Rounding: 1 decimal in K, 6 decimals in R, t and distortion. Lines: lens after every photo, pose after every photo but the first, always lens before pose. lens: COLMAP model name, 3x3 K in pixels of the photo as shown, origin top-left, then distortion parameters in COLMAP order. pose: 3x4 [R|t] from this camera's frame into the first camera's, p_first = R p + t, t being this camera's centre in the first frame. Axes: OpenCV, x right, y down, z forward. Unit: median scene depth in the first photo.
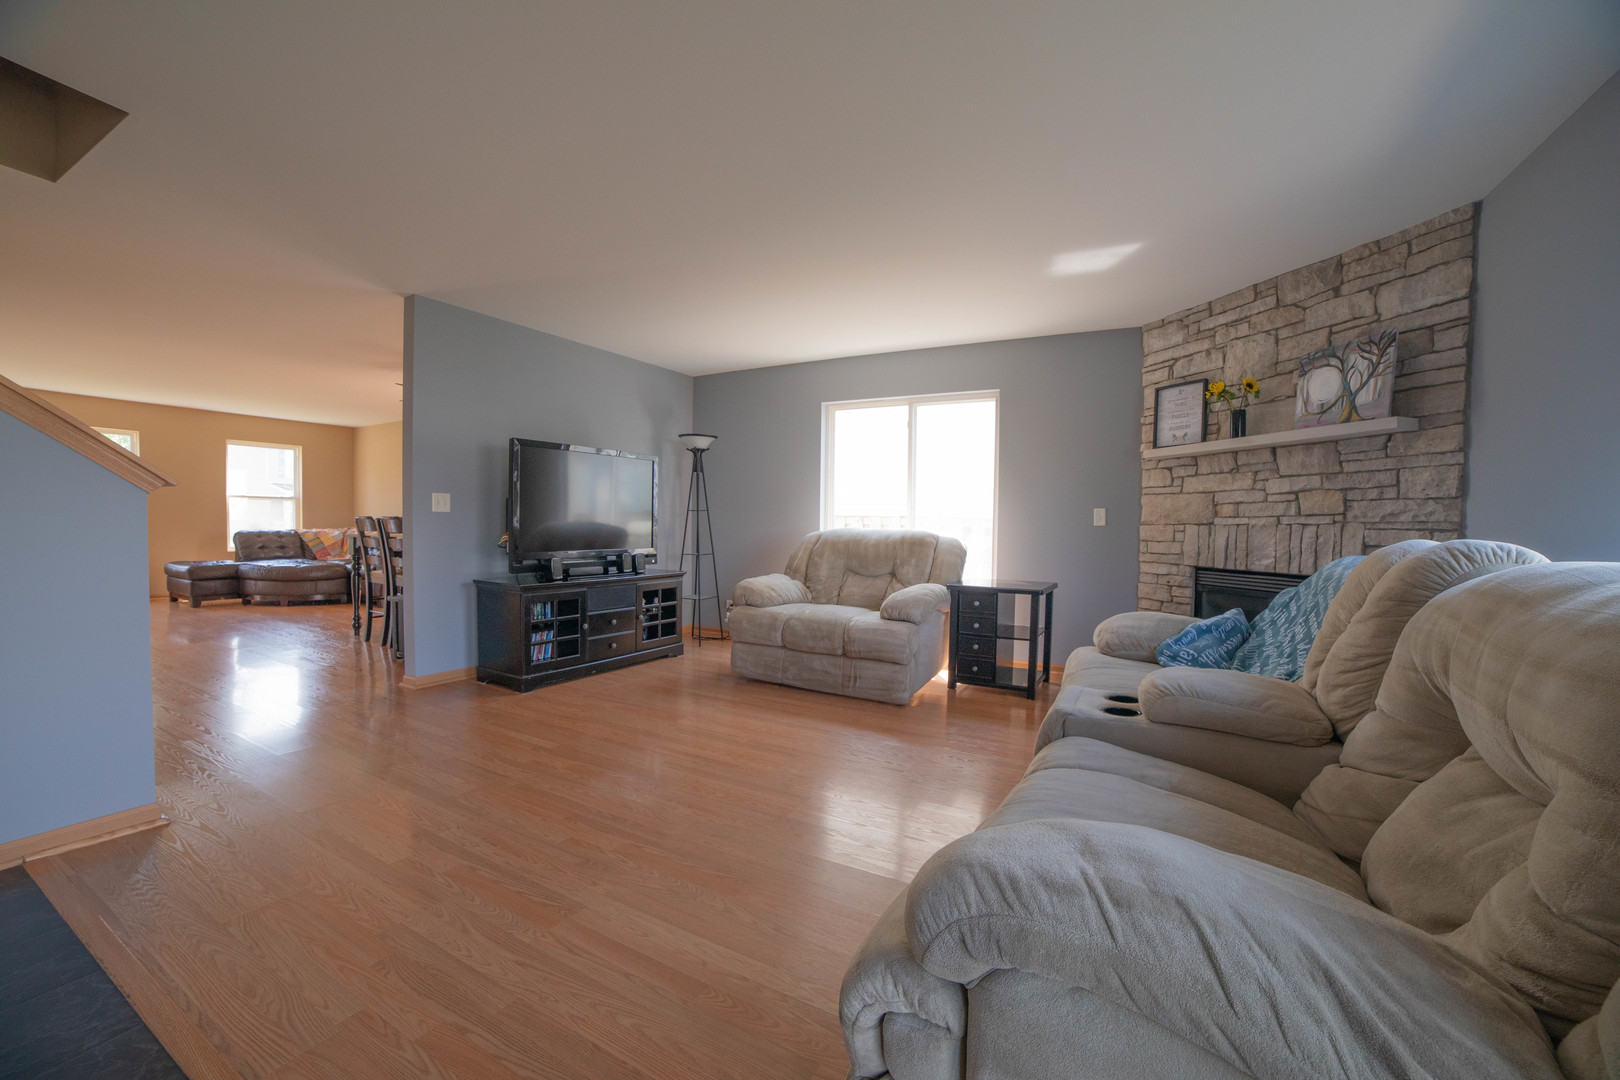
lens RADIAL K [[657.8, 0, 810.0], [0, 657.8, 540.0], [0, 0, 1]] dist [-0.097384, 0.037052]
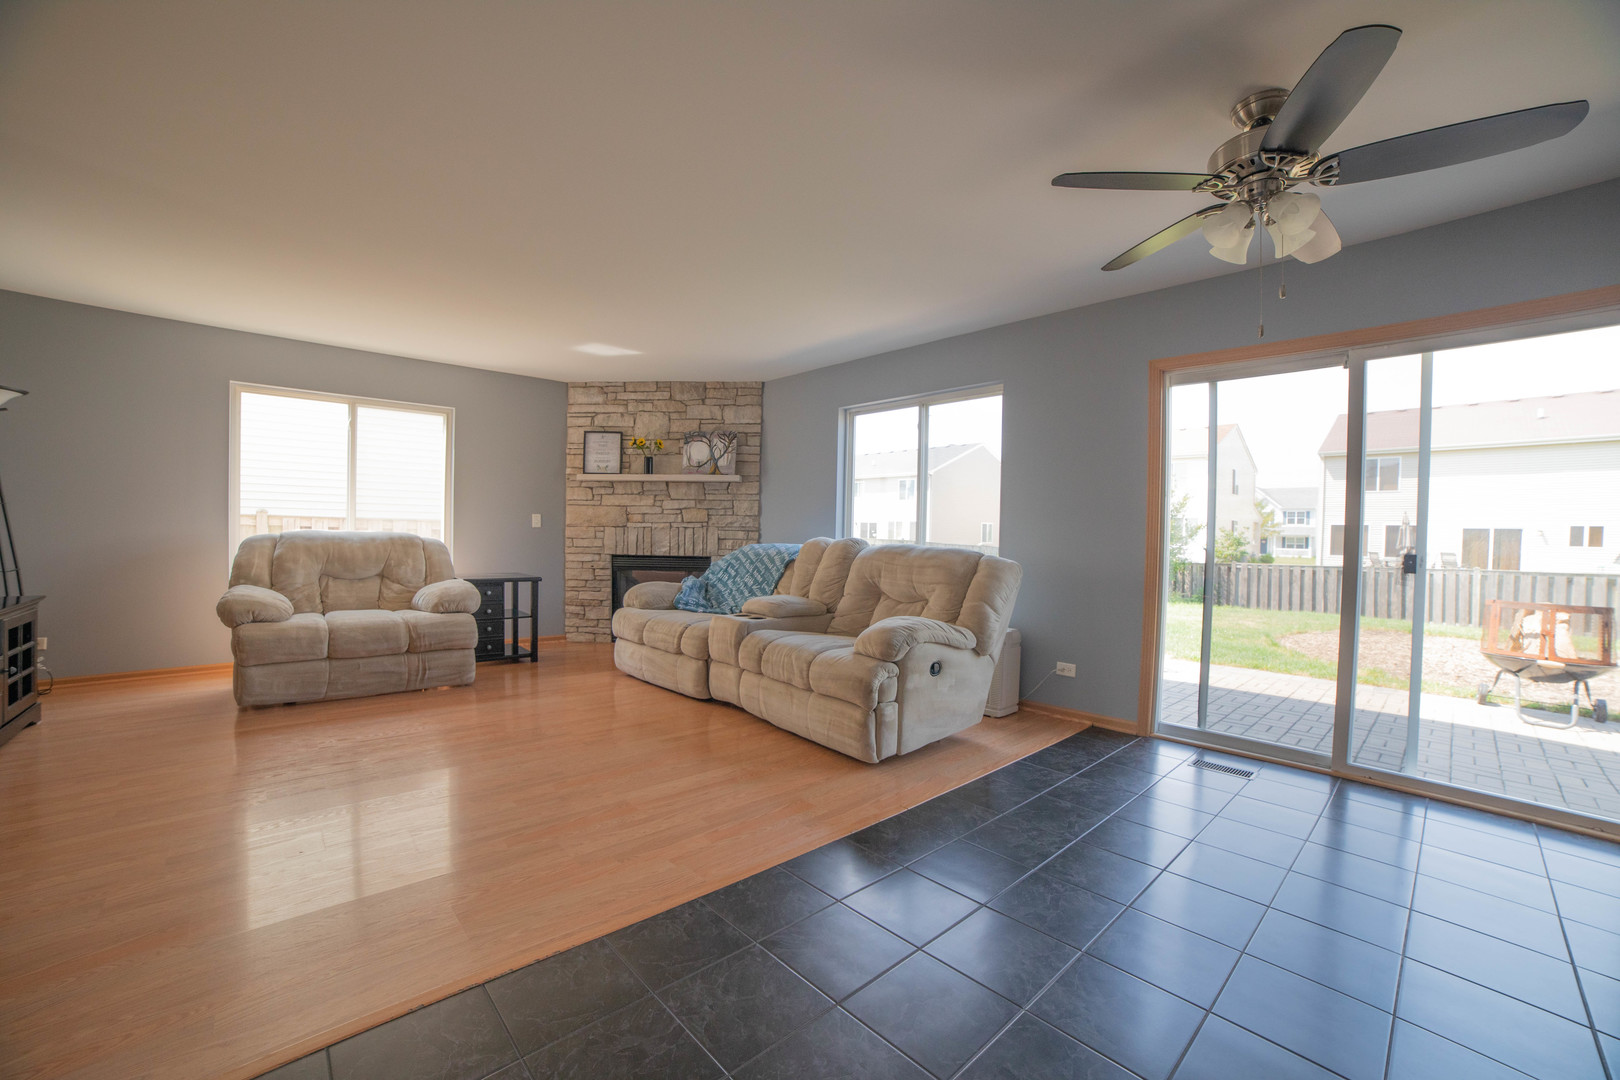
lens RADIAL K [[651.2, 0, 829.2], [0, 651.2, 549.3], [0, 0, 1]] dist [-0.109870, 0.039086]
pose [[0.304970, -0.035197, 0.951711, -0.738243], [0.009528, 0.999380, 0.033906, -0.018908], [-0.952314, -0.001272, 0.305117, 0.049116]]
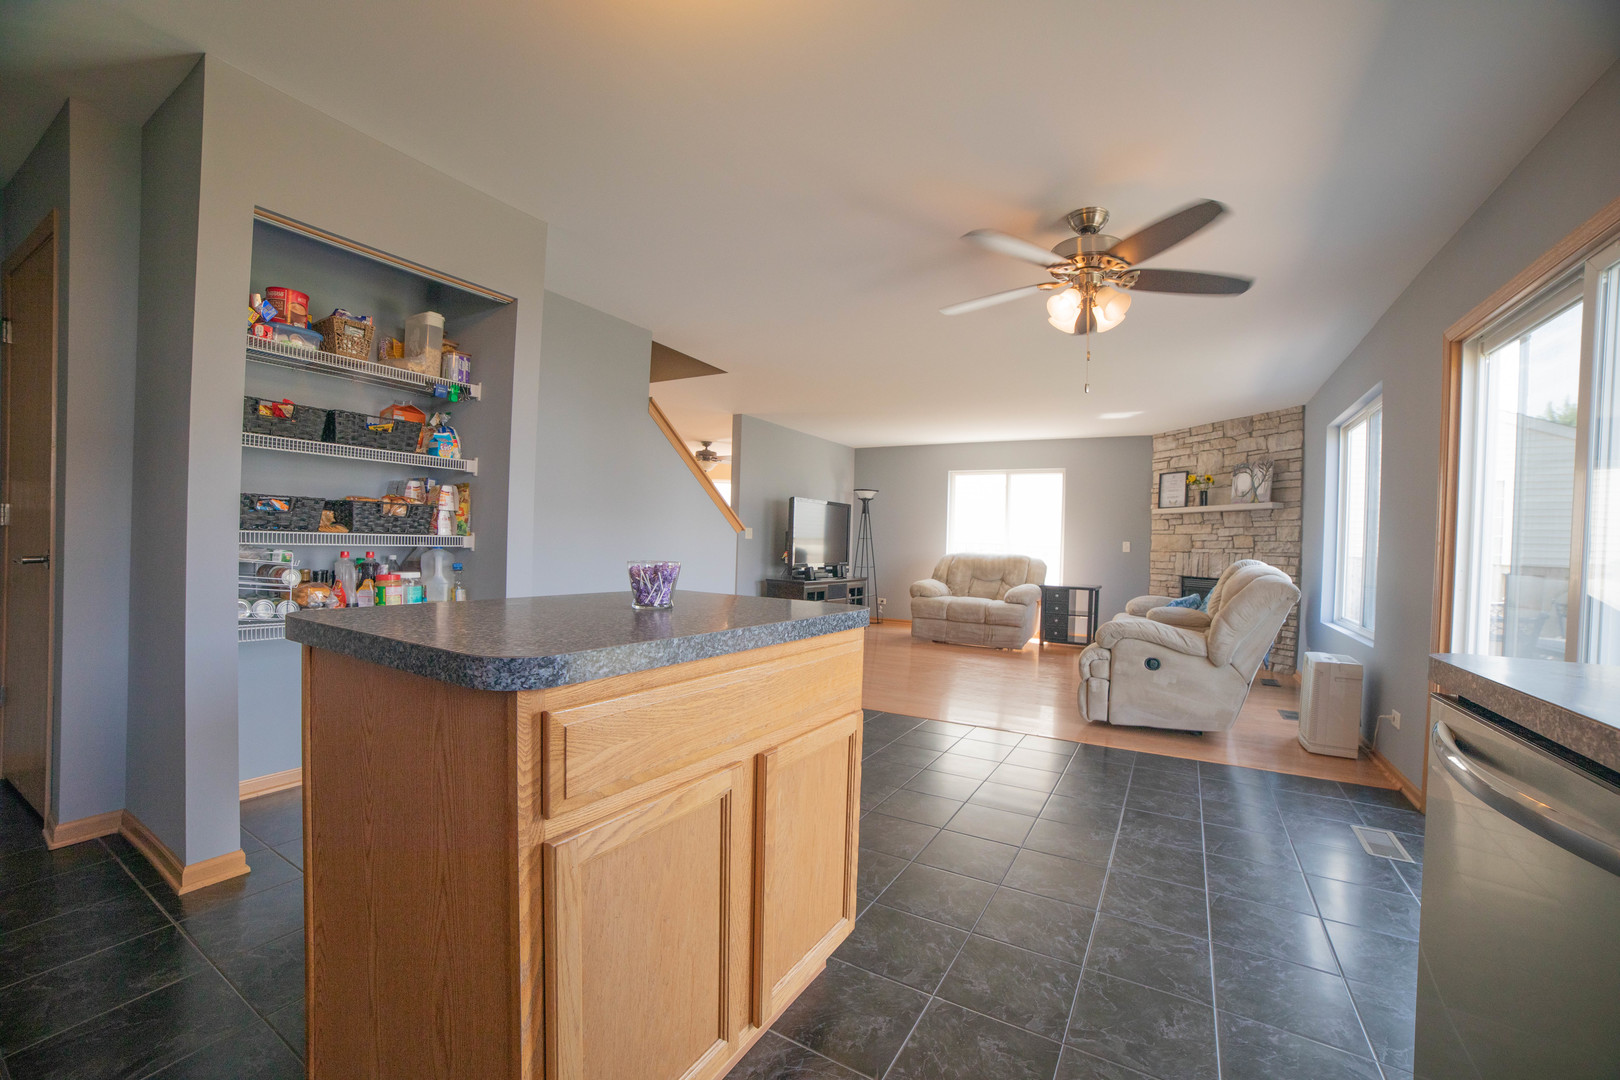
lens RADIAL K [[657.8, 0, 810.0], [0, 657.8, 540.0], [0, 0, 1]] dist [-0.097384, 0.037052]
pose [[0.999631, 0.012807, -0.023966, -0.412328], [-0.013520, 0.999463, -0.029852, 0.009466], [0.023570, 0.030165, 0.999267, -0.854255]]
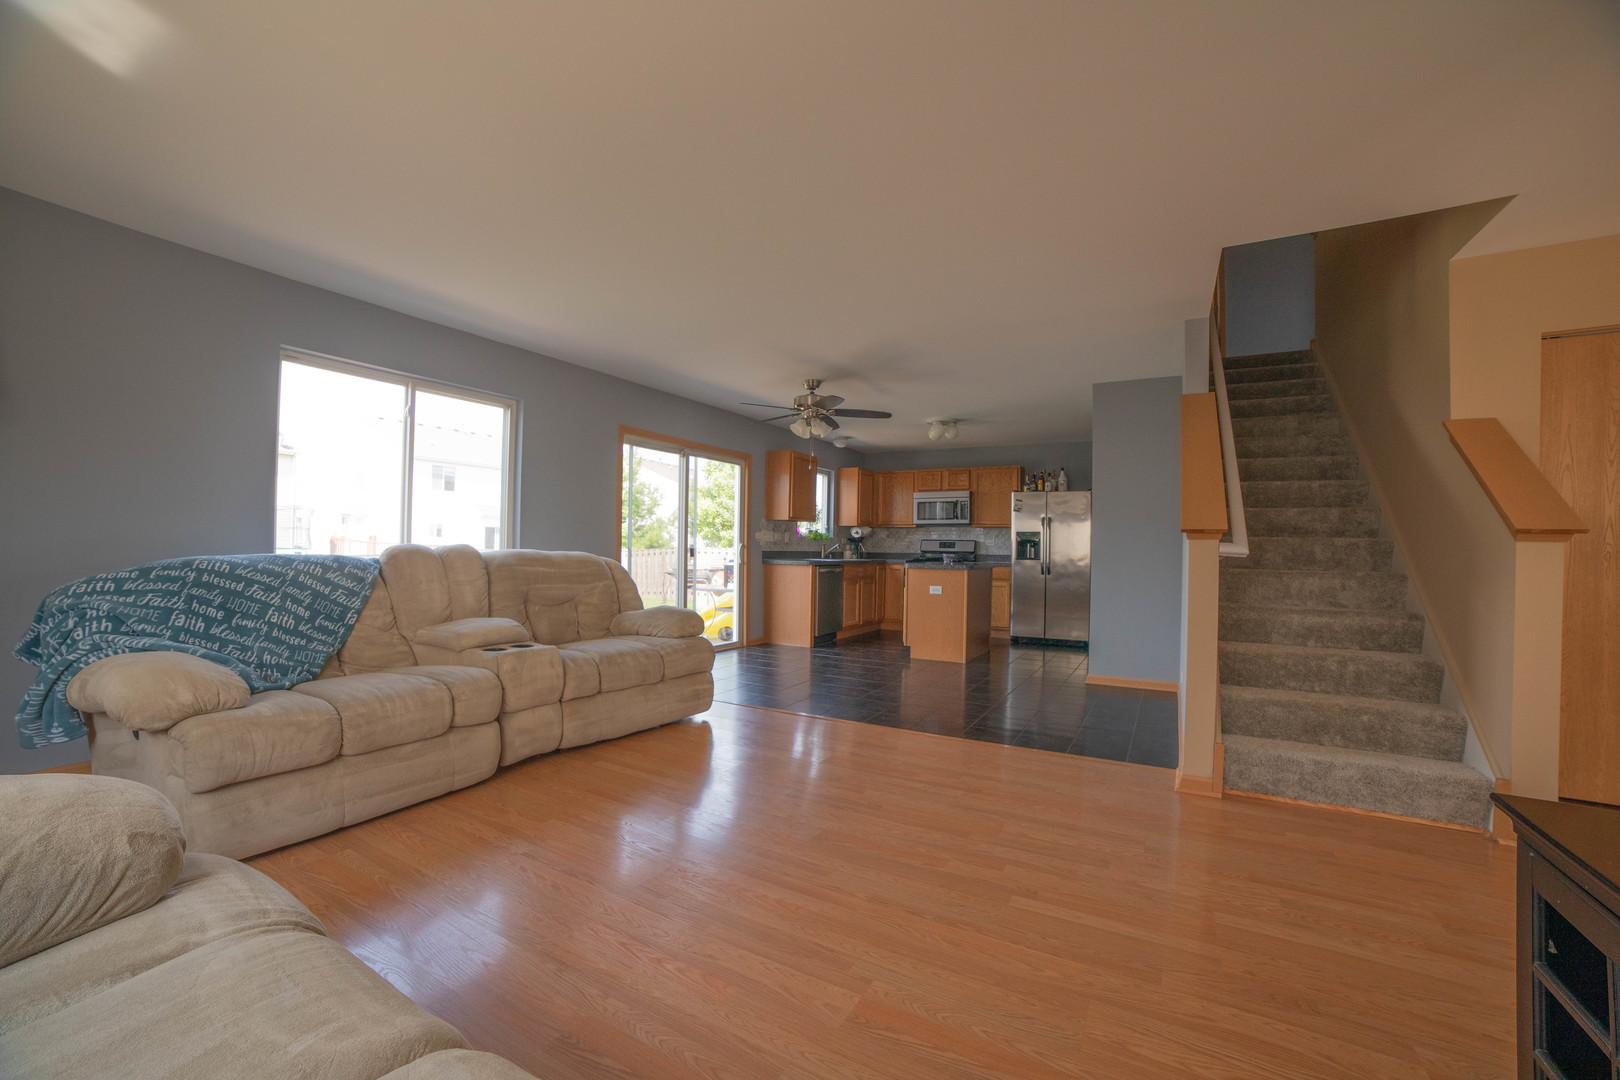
lens RADIAL K [[643.8, 0, 808.7], [0, 643.8, 549.0], [0, 0, 1]] dist [-0.106070, 0.033945]
pose [[-0.999101, -0.036209, 0.022068, -0.156258], [-0.035597, 0.998987, 0.027528, -0.036440], [-0.023042, 0.026718, -0.999377, 1.314060]]
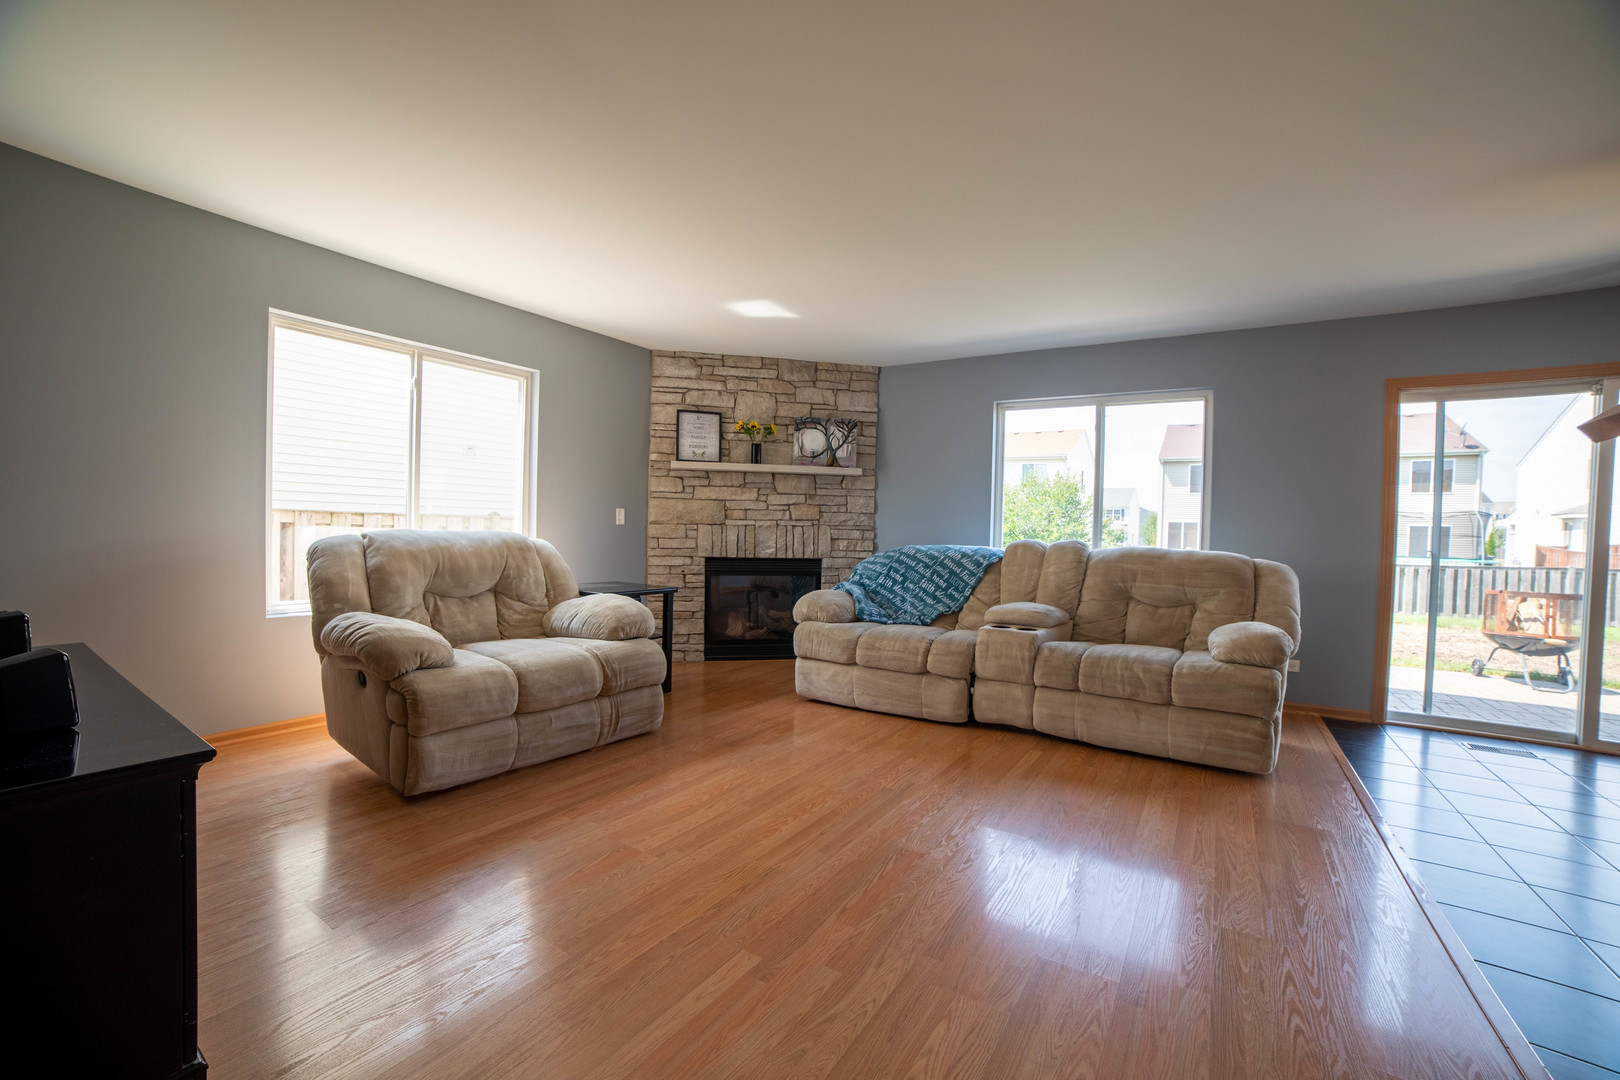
lens RADIAL K [[651.2, 0, 829.2], [0, 651.2, 549.3], [0, 0, 1]] dist [-0.109870, 0.039086]
pose [[0.052439, -0.044495, 0.997632, -0.731778], [0.002599, 0.999010, 0.044420, -0.033784], [-0.998621, 0.000264, 0.052503, 0.733987]]
